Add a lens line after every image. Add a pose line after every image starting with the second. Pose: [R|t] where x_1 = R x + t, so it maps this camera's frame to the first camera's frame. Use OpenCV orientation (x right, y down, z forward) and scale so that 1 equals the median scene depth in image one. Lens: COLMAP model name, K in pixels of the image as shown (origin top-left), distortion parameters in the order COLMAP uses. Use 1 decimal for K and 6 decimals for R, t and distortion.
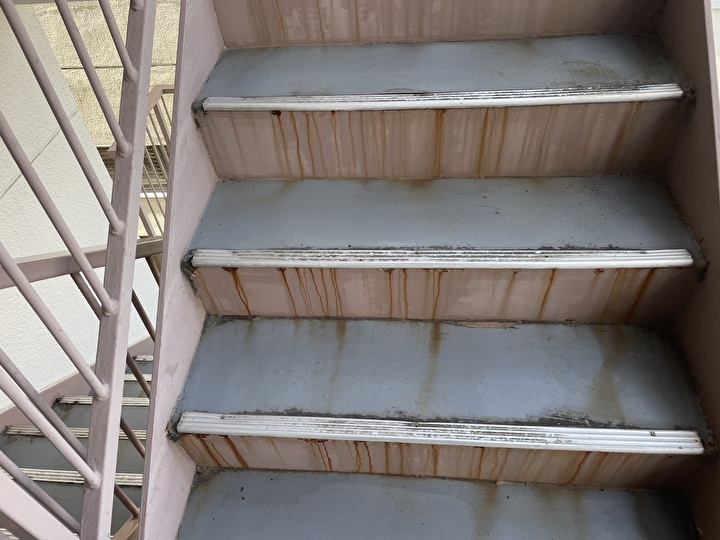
lens RADIAL K [[534.9, 0, 361.9], [0, 534.9, 270.3], [0, 0, 1]] dist [0.066729, -0.096887]
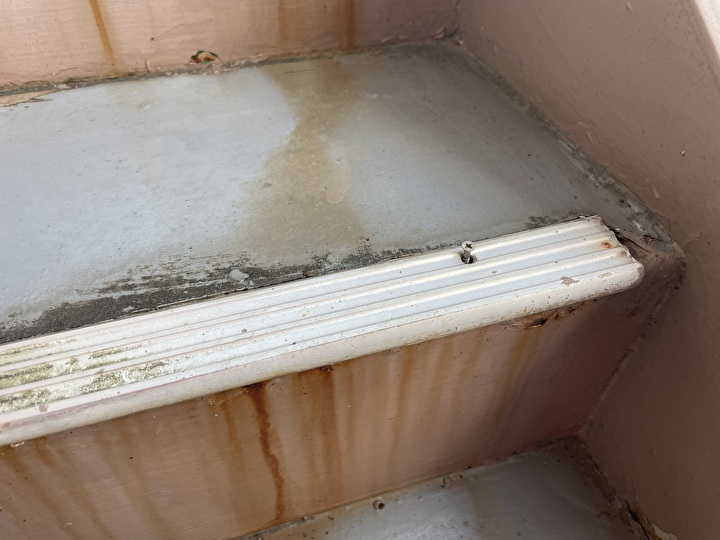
lens RADIAL K [[540.1, 0, 359.9], [0, 540.1, 267.9], [0, 0, 1]] dist [0.055551, -0.083460]
pose [[0.925245, -0.196645, 0.324427, 0.352893], [0.218137, 0.975430, -0.030874, 0.271271], [-0.310384, 0.099336, 0.945407, 0.673897]]
